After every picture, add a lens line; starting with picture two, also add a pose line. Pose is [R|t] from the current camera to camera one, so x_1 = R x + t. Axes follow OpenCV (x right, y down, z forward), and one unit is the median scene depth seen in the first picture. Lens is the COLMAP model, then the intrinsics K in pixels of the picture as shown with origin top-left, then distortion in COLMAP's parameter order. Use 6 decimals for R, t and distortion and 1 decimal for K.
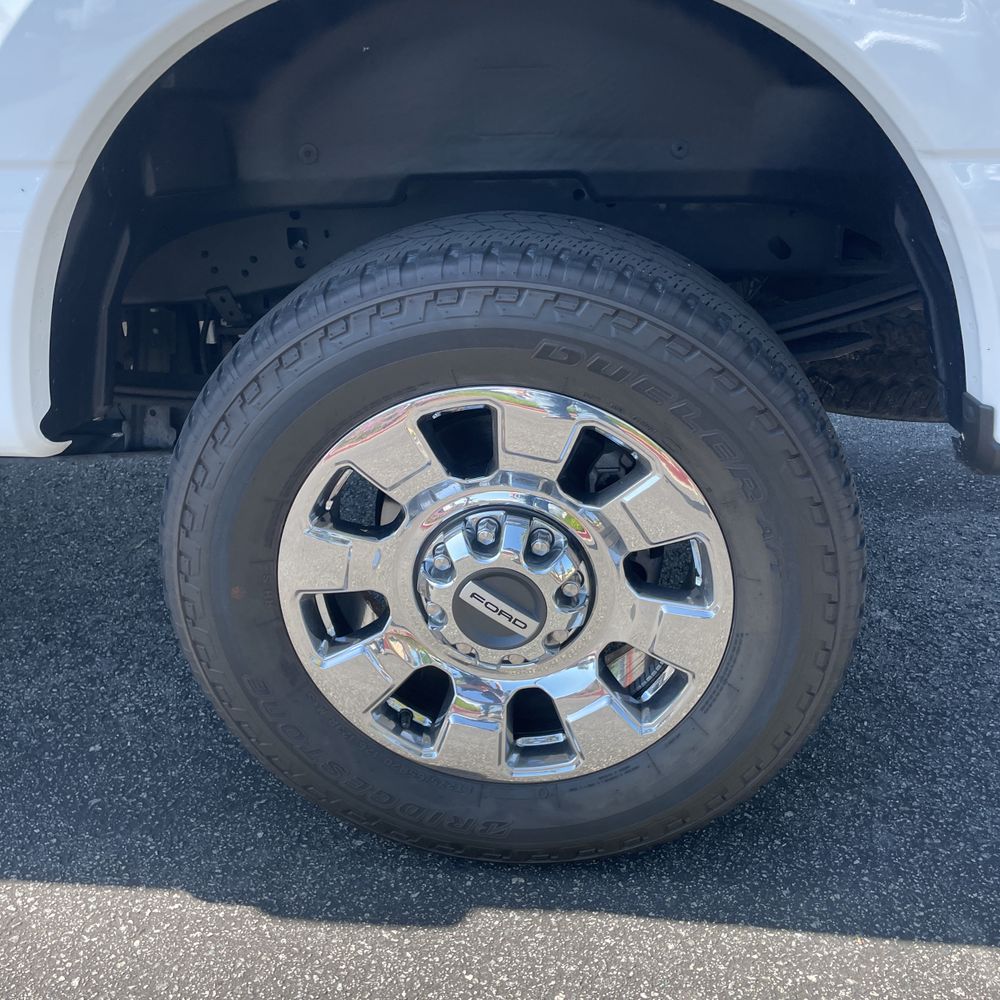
lens RADIAL K [[1010.1, 0, 497.4], [0, 1010.1, 486.7], [0, 0, 1]] dist [0.093305, -0.132444]
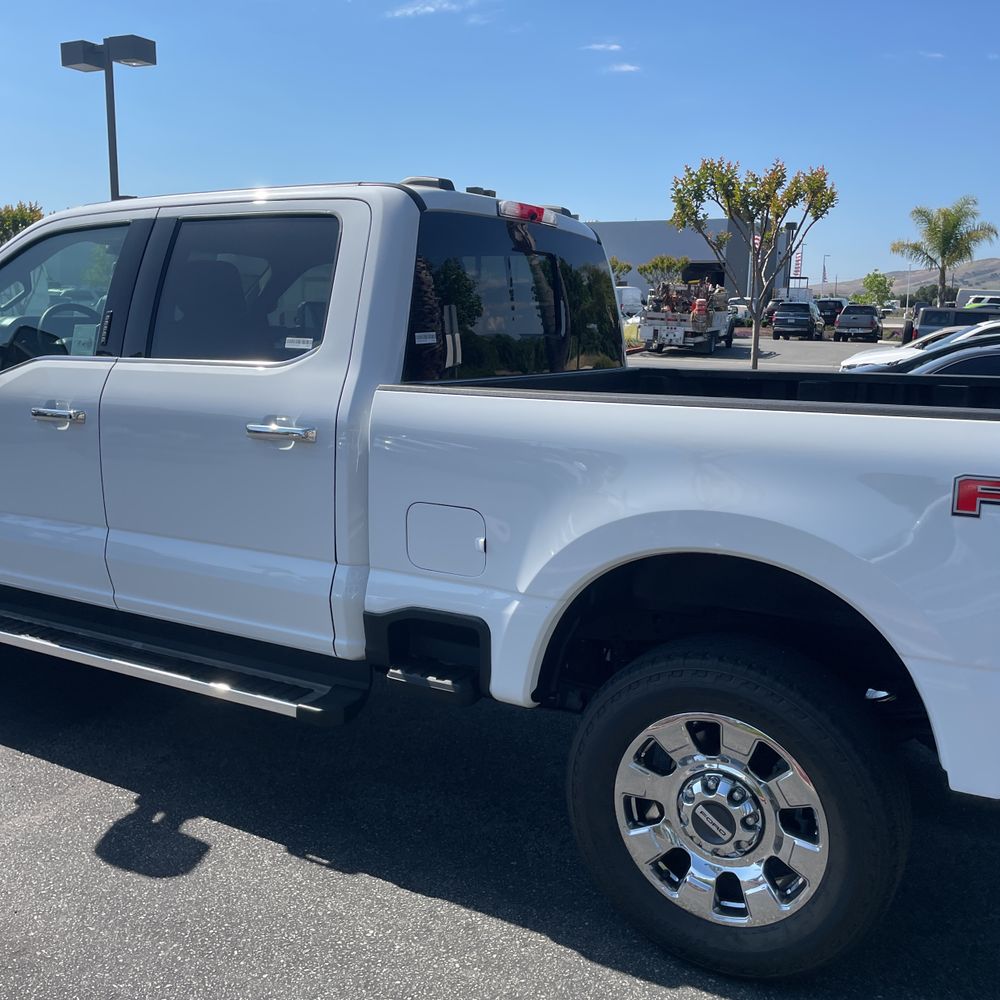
lens RADIAL K [[1008.8, 0, 511.7], [0, 1008.8, 489.8], [0, 0, 1]] dist [0.113332, -0.183499]
pose [[0.917318, 0.101913, -0.384891, 0.358947], [-0.198606, 0.954957, -0.220484, 0.012750], [0.345084, 0.278696, 0.896240, -1.217114]]
